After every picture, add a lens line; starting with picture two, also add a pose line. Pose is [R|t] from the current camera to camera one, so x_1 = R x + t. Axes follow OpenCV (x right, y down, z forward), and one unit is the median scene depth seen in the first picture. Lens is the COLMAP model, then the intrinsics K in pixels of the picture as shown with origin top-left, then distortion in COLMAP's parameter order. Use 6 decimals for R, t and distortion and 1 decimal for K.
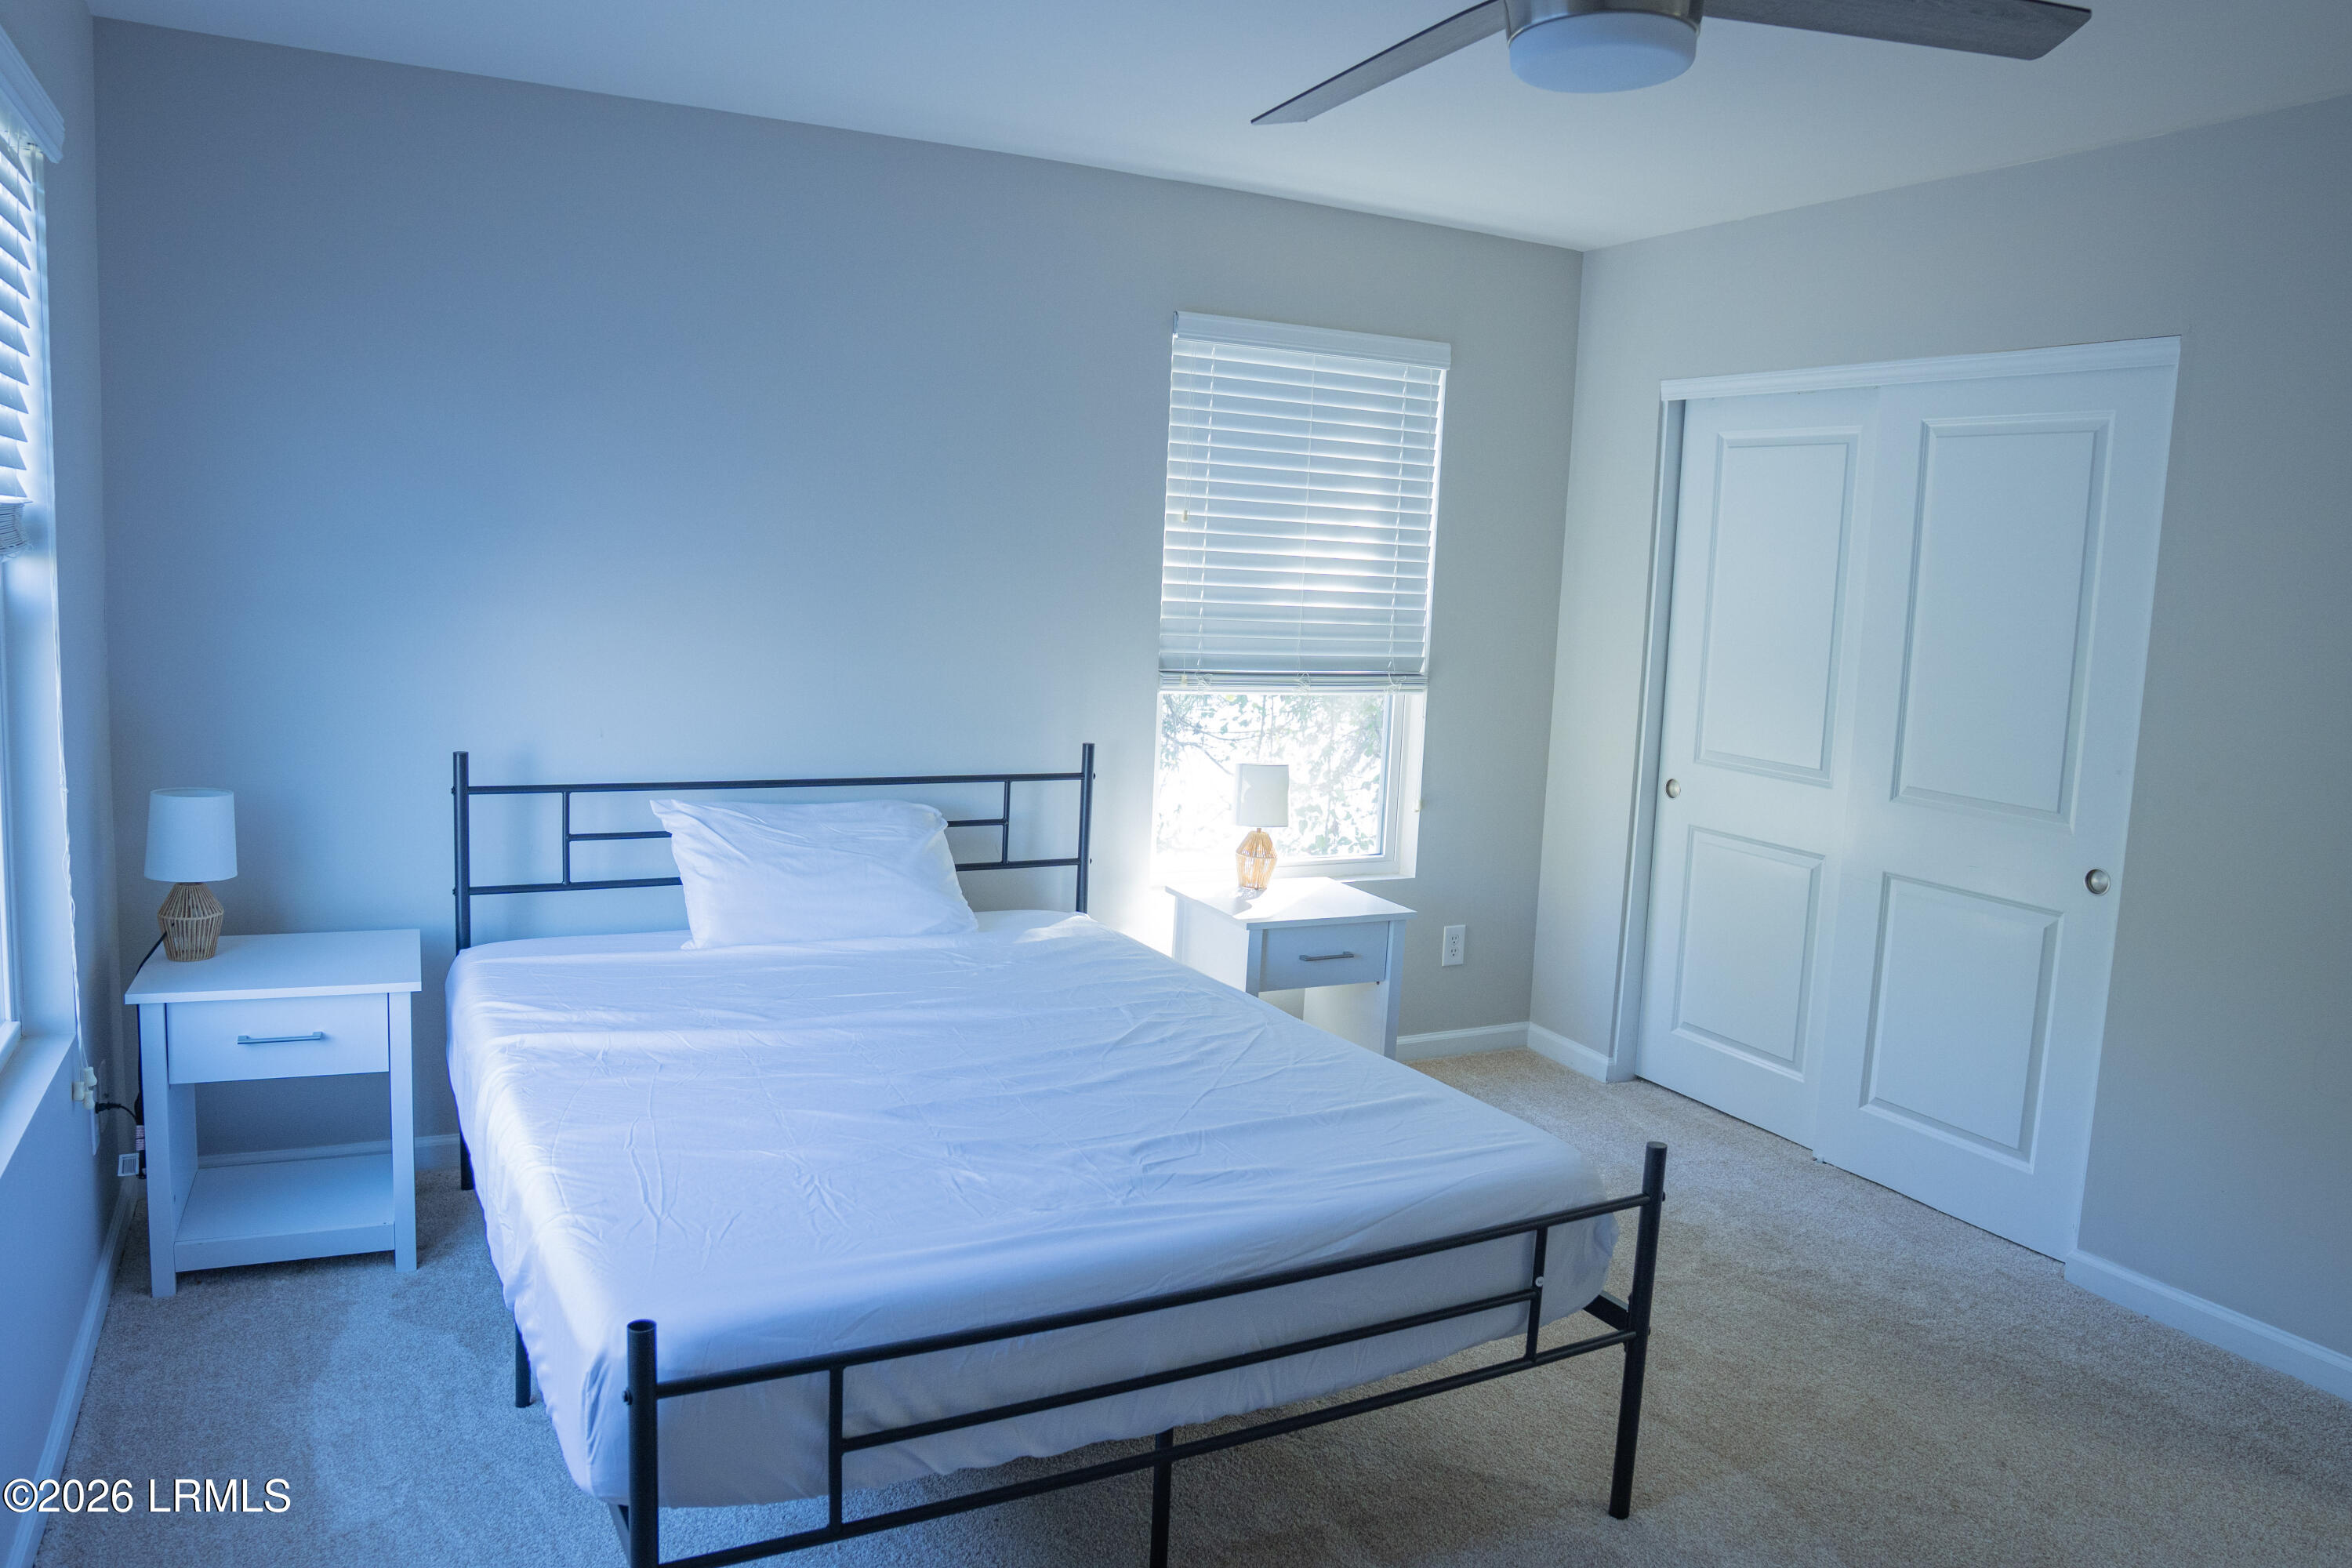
lens RADIAL K [[1657.7, 0, 1177.6], [0, 1657.7, 775.4], [0, 0, 1]] dist [-0.109724, 0.065672]
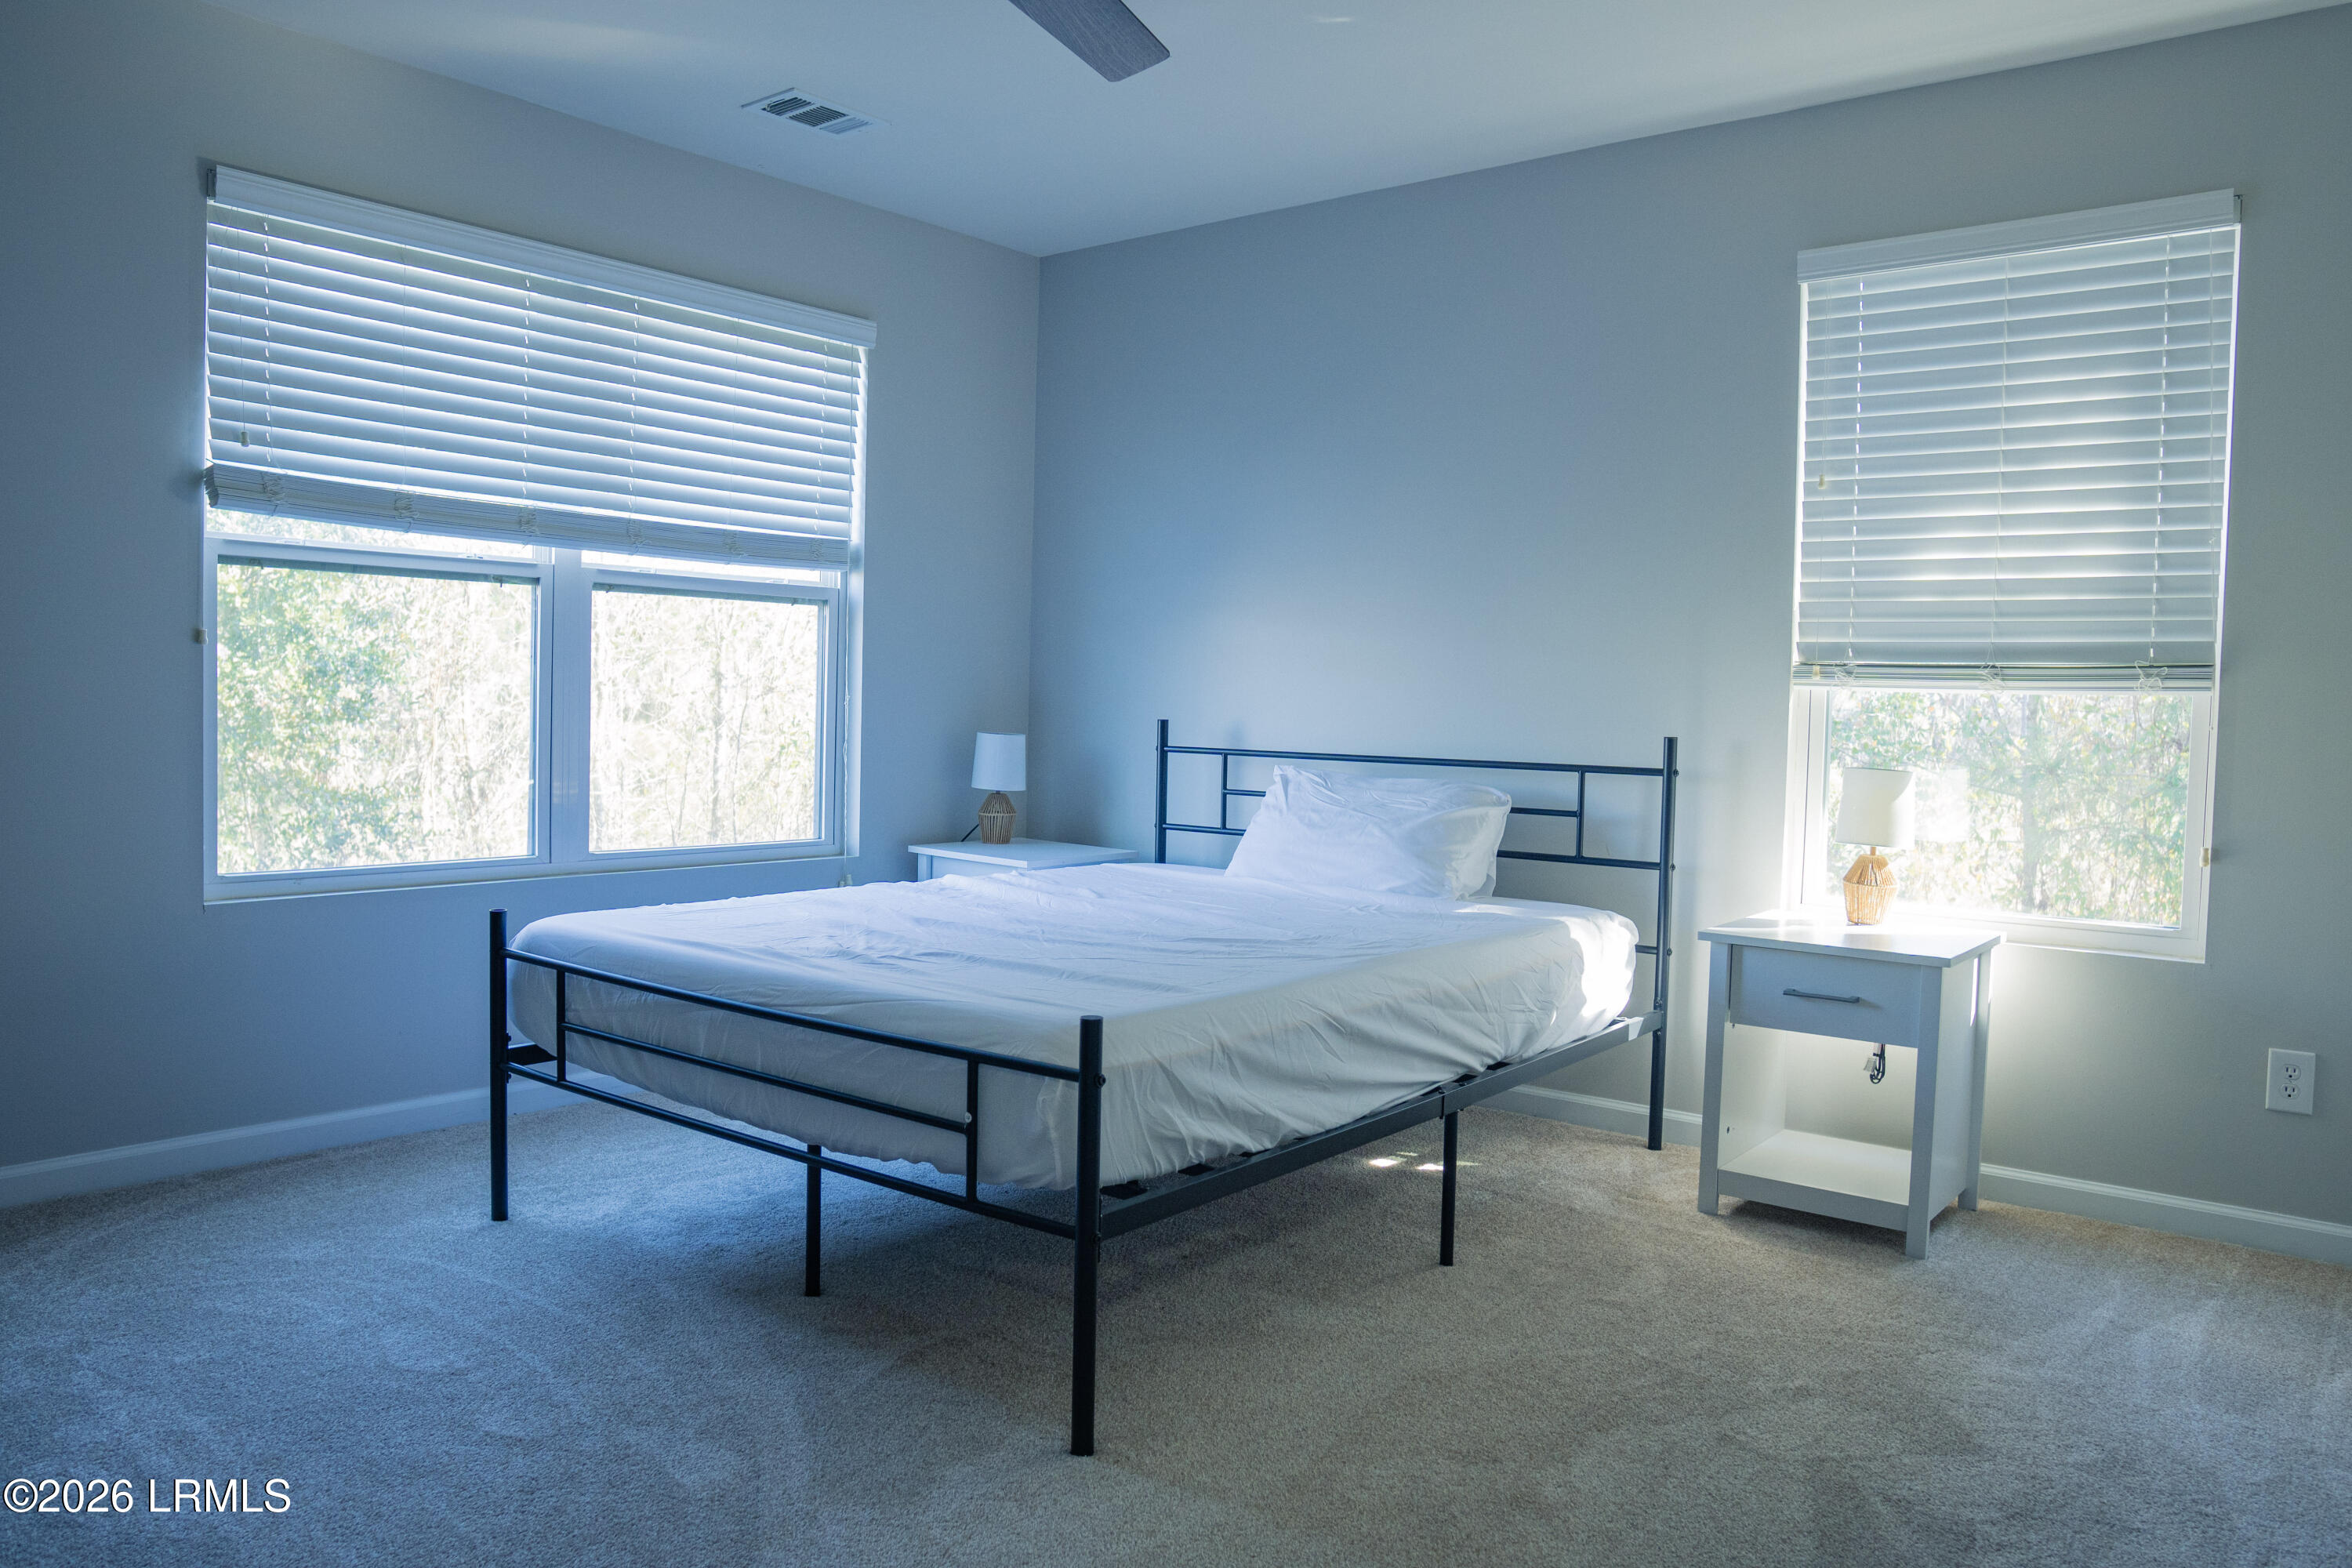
lens RADIAL K [[1657.7, 0, 1169.4], [0, 1657.7, 792.9], [0, 0, 1]] dist [-0.109724, 0.065672]
pose [[0.400130, 0.015481, -0.916327, 0.668048], [-0.119509, 0.992201, -0.035423, 0.076722], [0.908633, 0.123683, 0.398860, 0.388166]]
